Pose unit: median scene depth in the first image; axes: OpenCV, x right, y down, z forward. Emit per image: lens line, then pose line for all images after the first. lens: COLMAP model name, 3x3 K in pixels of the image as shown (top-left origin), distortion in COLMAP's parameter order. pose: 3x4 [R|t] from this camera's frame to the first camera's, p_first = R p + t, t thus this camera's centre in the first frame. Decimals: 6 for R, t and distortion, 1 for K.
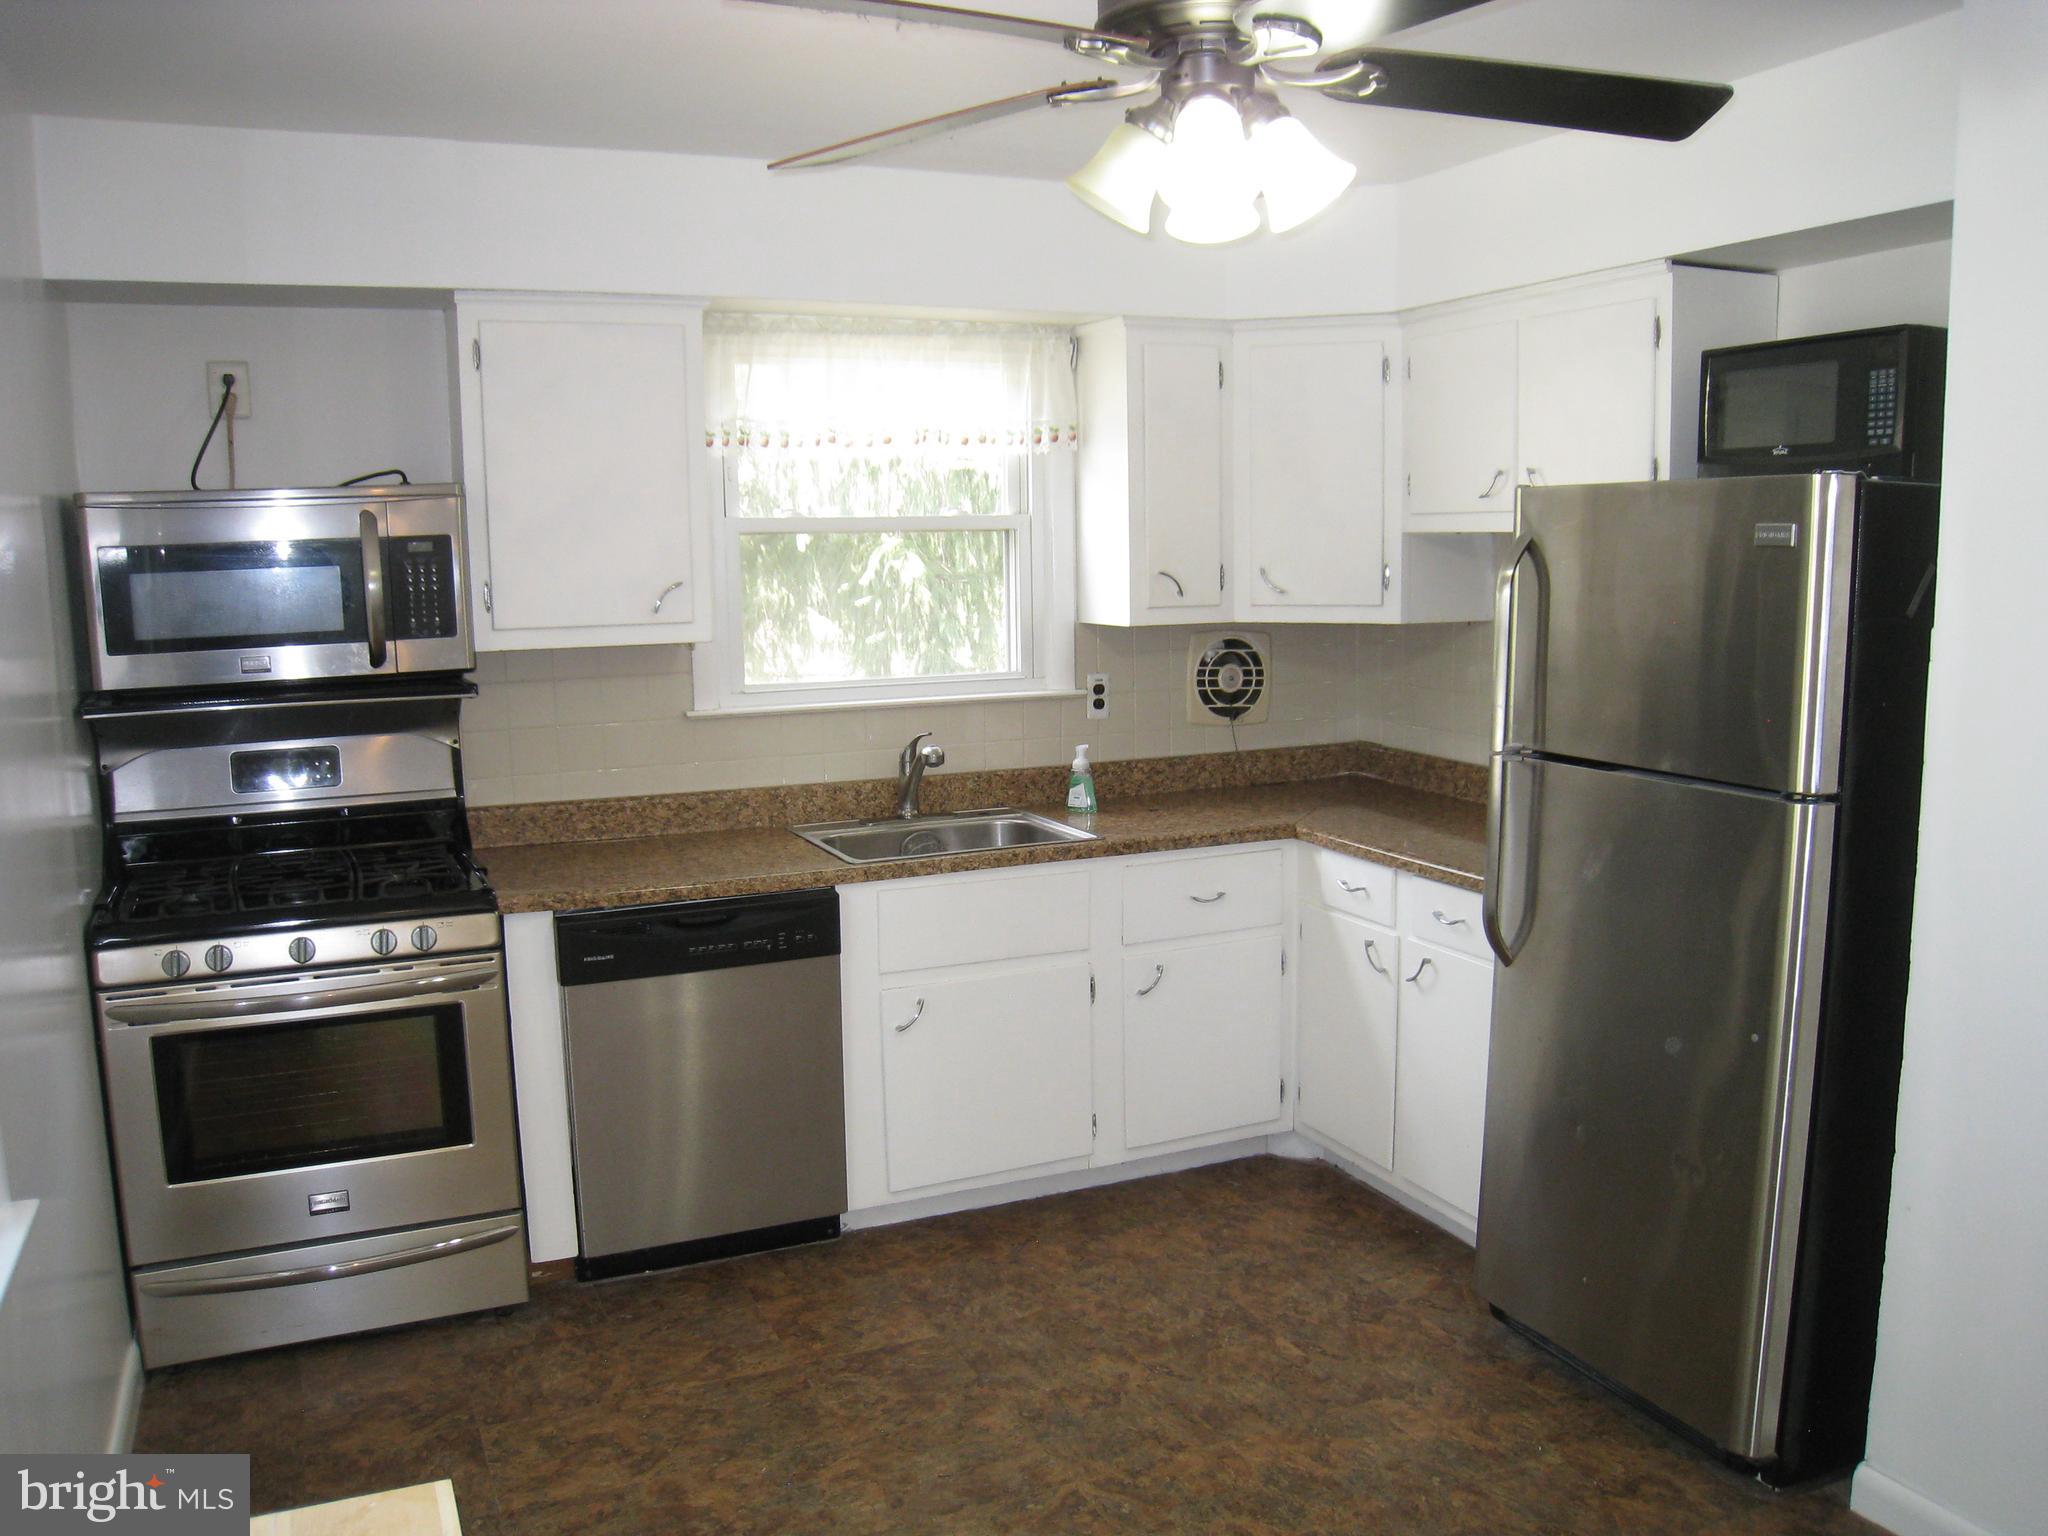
lens RADIAL K [[1668.7, 0, 1032.1], [0, 1668.7, 800.1], [0, 0, 1]] dist [-0.168988, 0.108149]
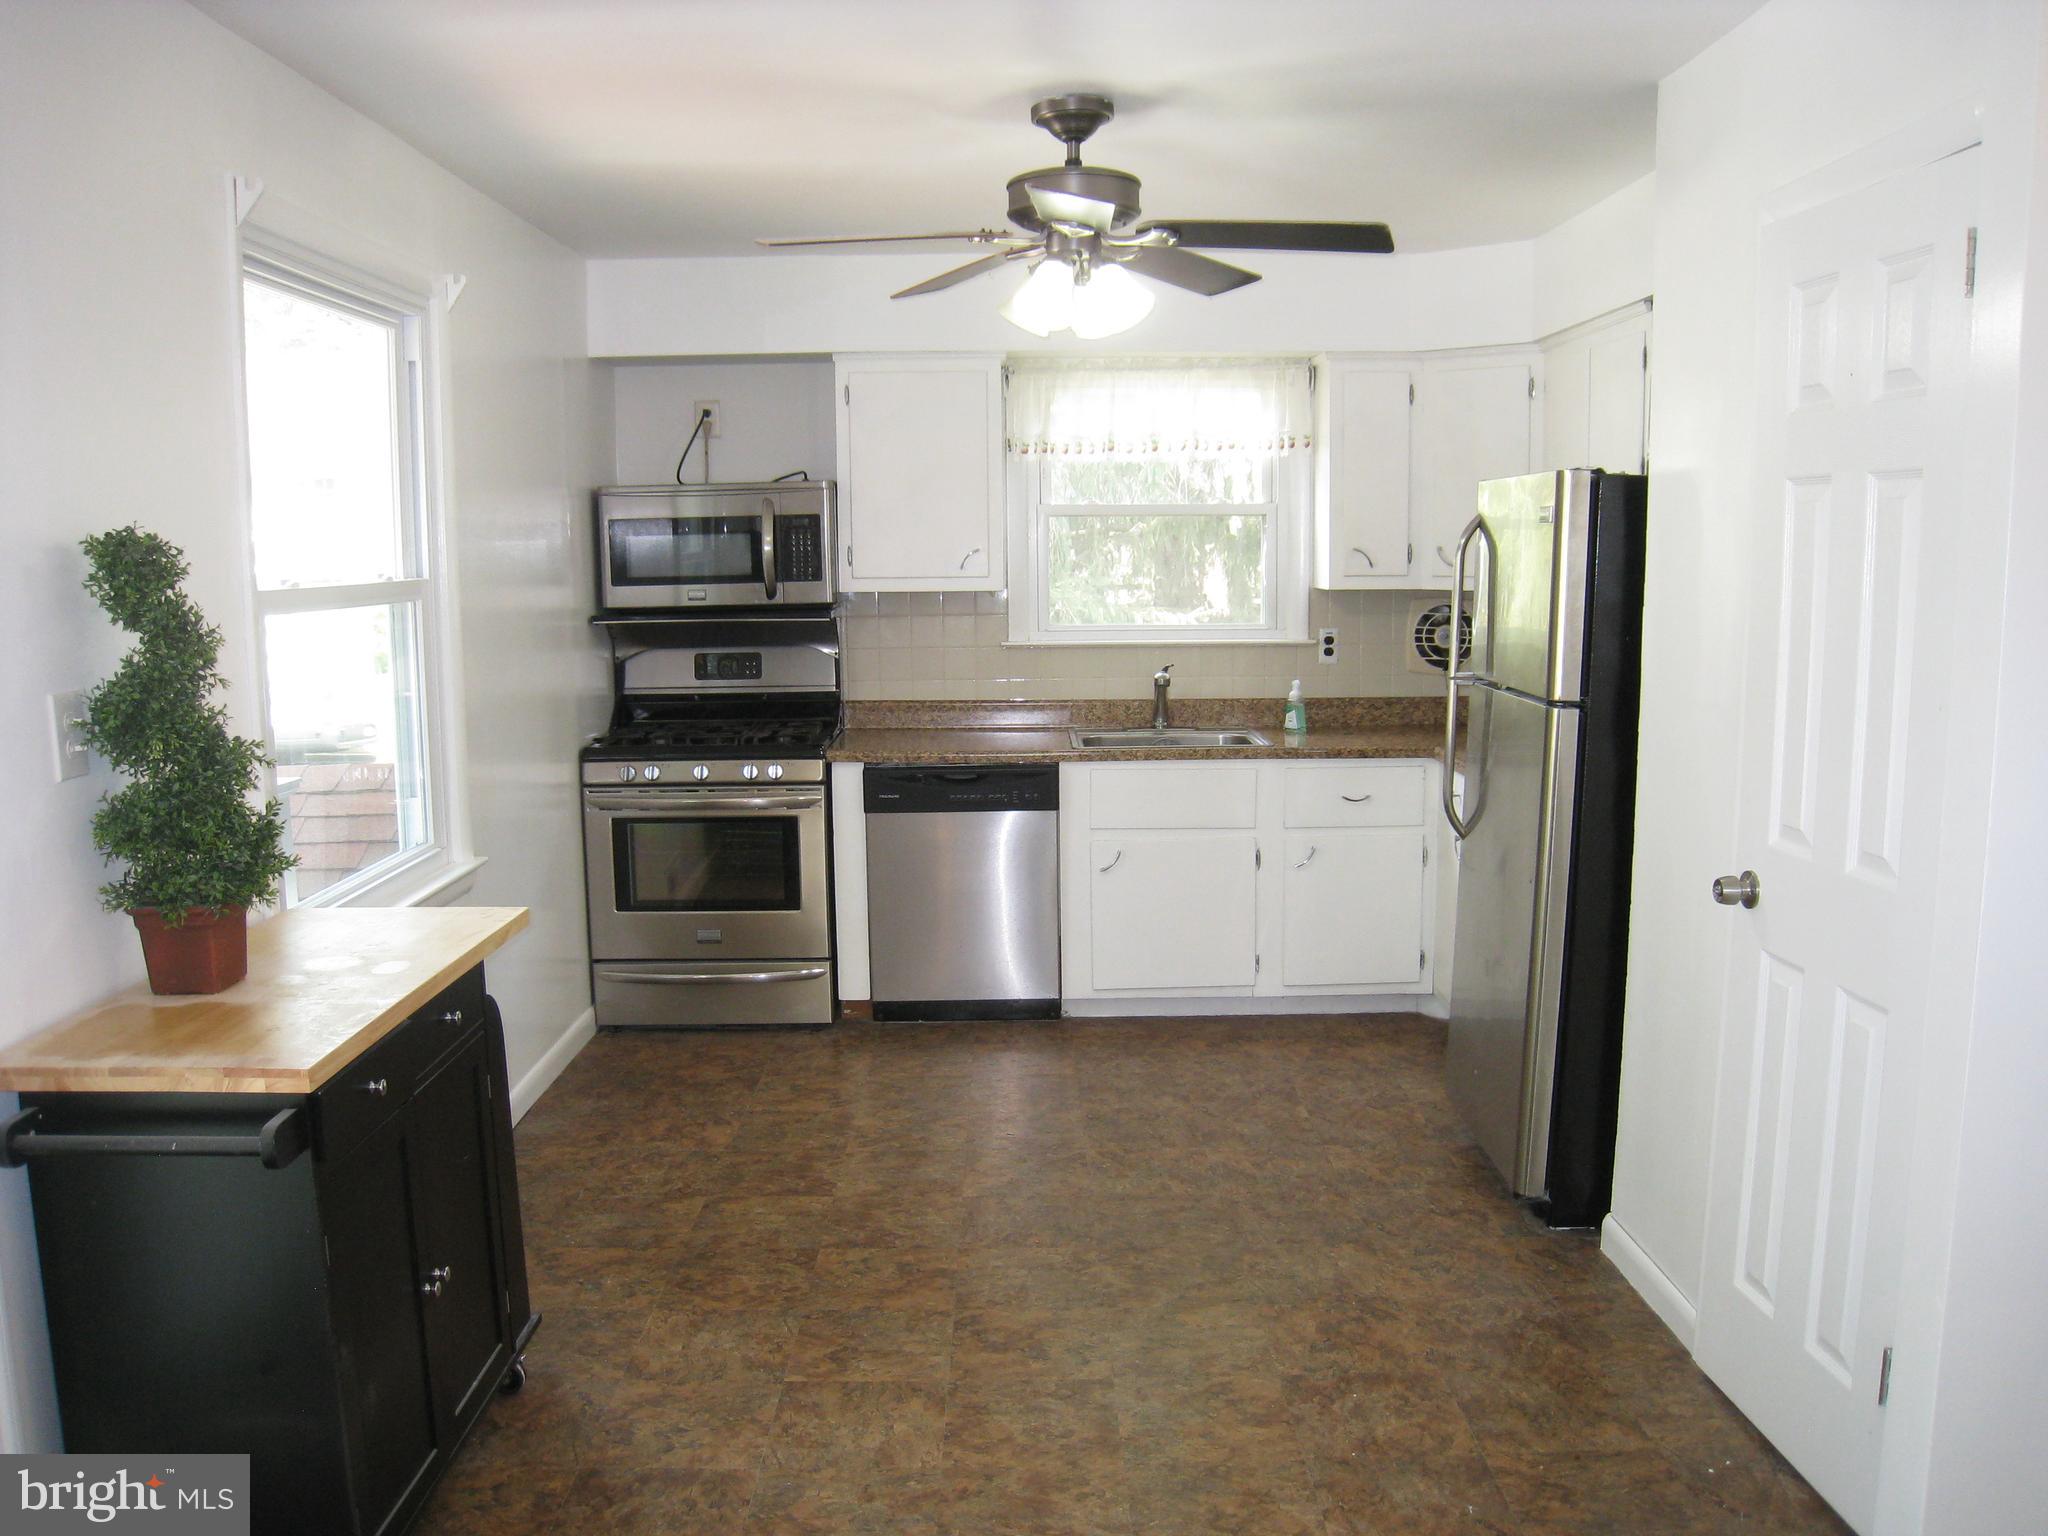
lens RADIAL K [[1668.7, 0, 1032.1], [0, 1668.7, 800.1], [0, 0, 1]] dist [-0.168988, 0.108149]
pose [[0.913647, 0.068702, -0.400661, 0.434129], [-0.066128, 0.997605, 0.020267, 0.055920], [0.401094, 0.007978, 0.916002, -0.317219]]
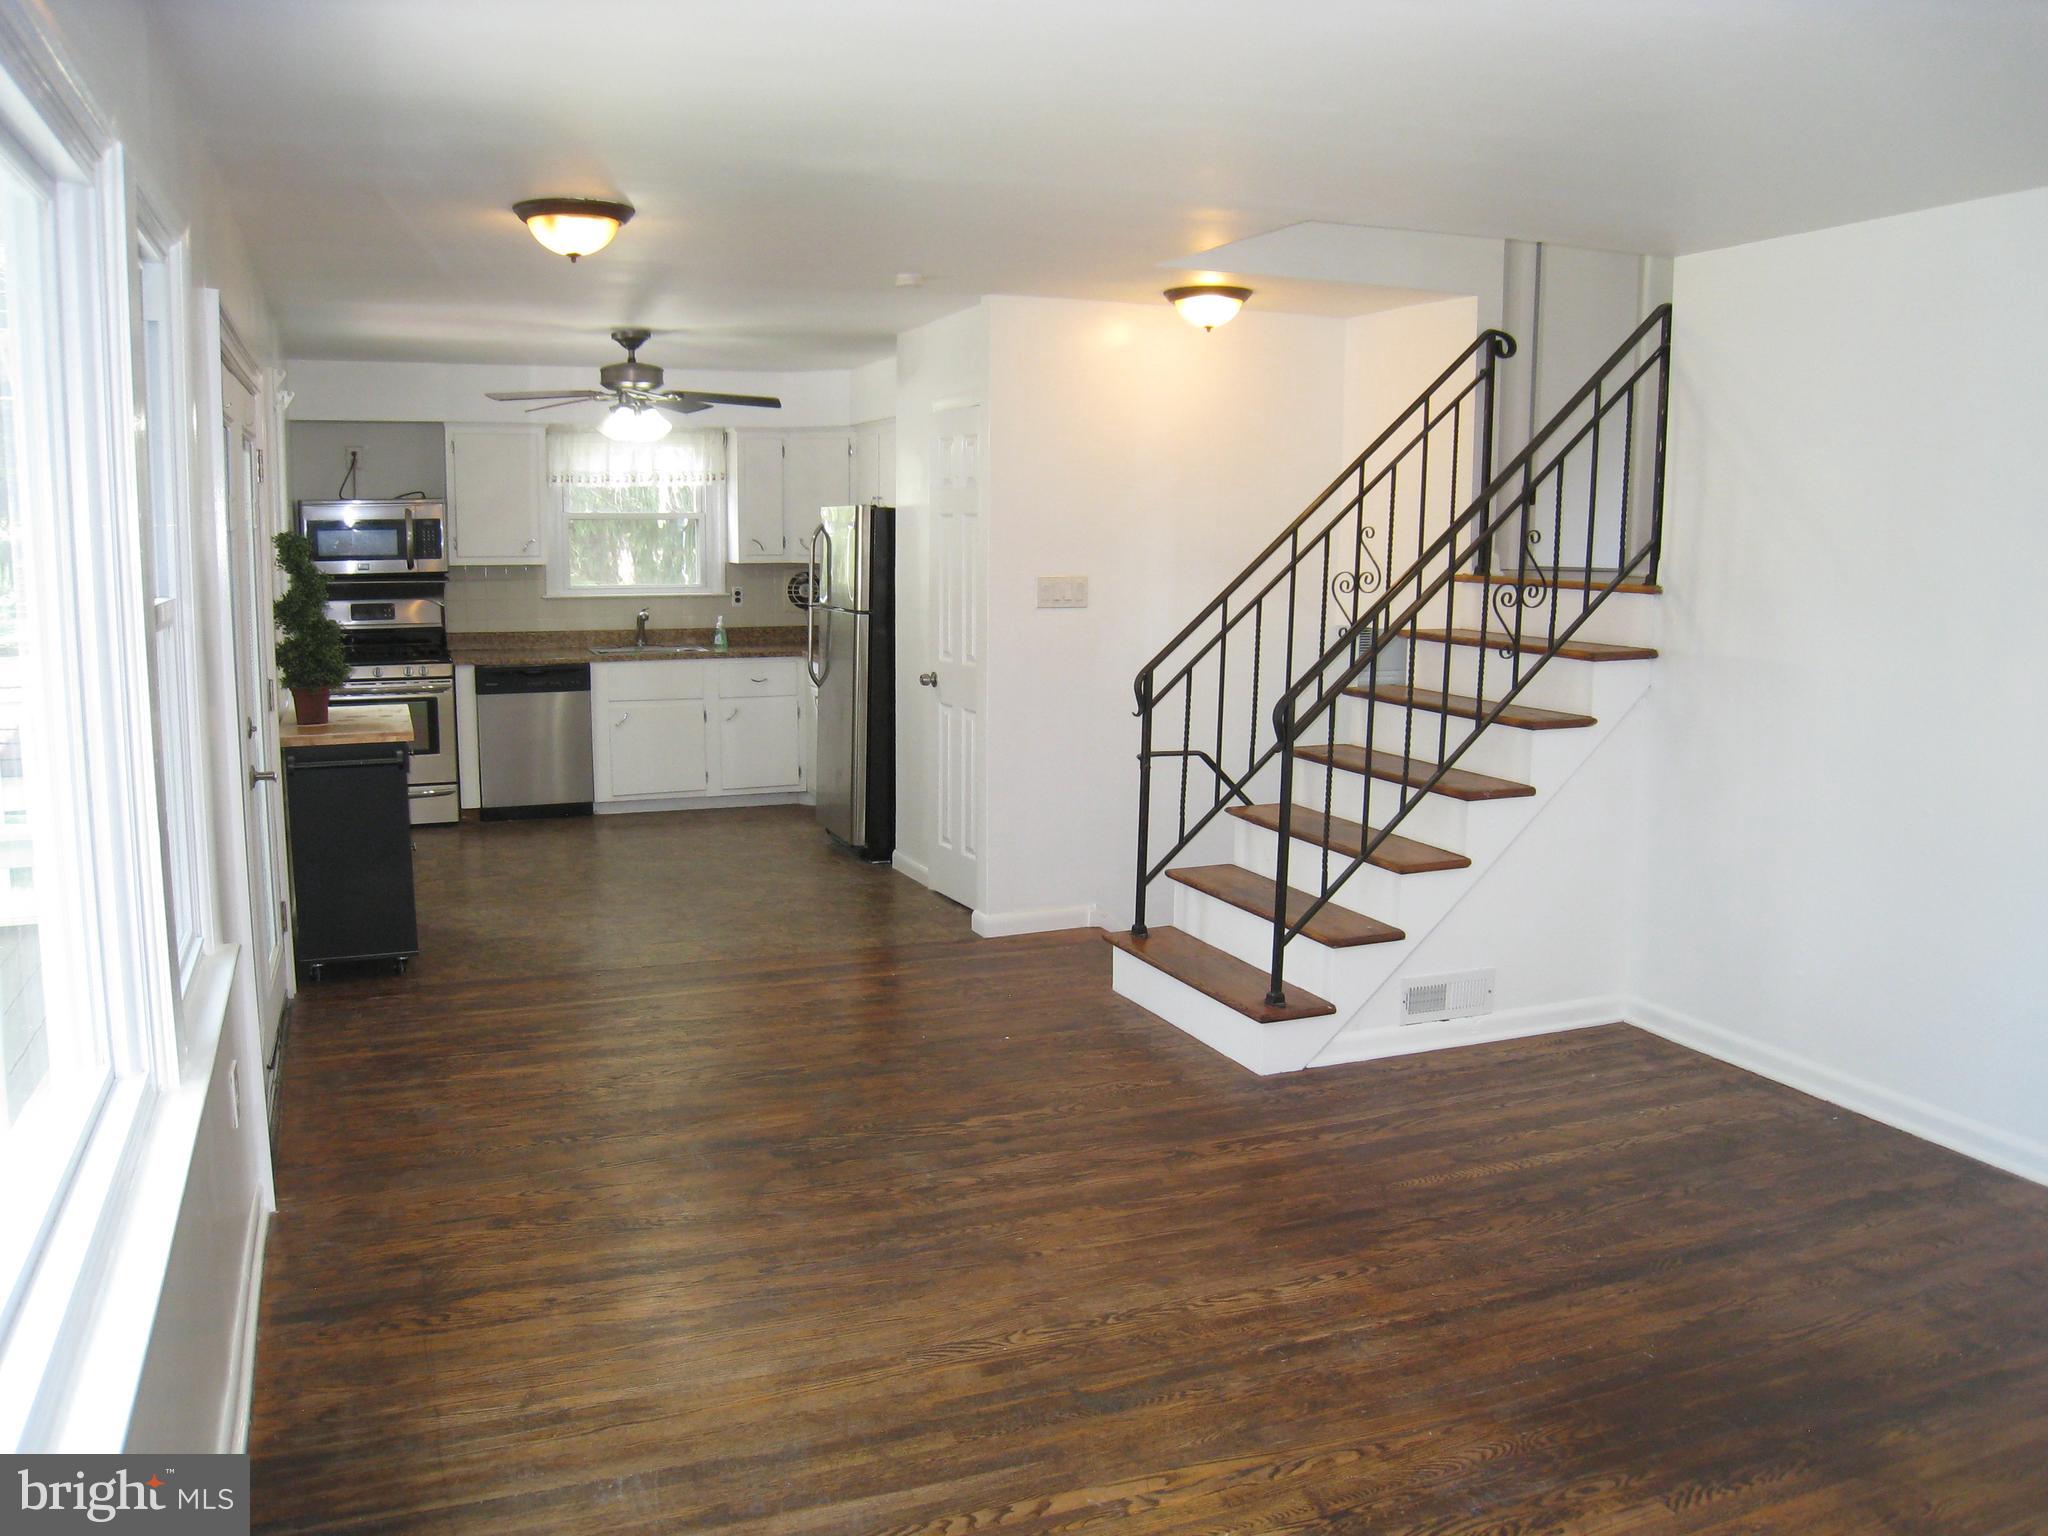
lens RADIAL K [[1676.0, 0, 1026.0], [0, 1676.0, 786.9], [0, 0, 1]] dist [-0.164788, 0.106974]
pose [[0.998898, 0.029260, -0.036709, 0.623090], [-0.029134, 0.999568, 0.003968, 0.206116], [0.036809, -0.002894, 0.999318, -1.431511]]
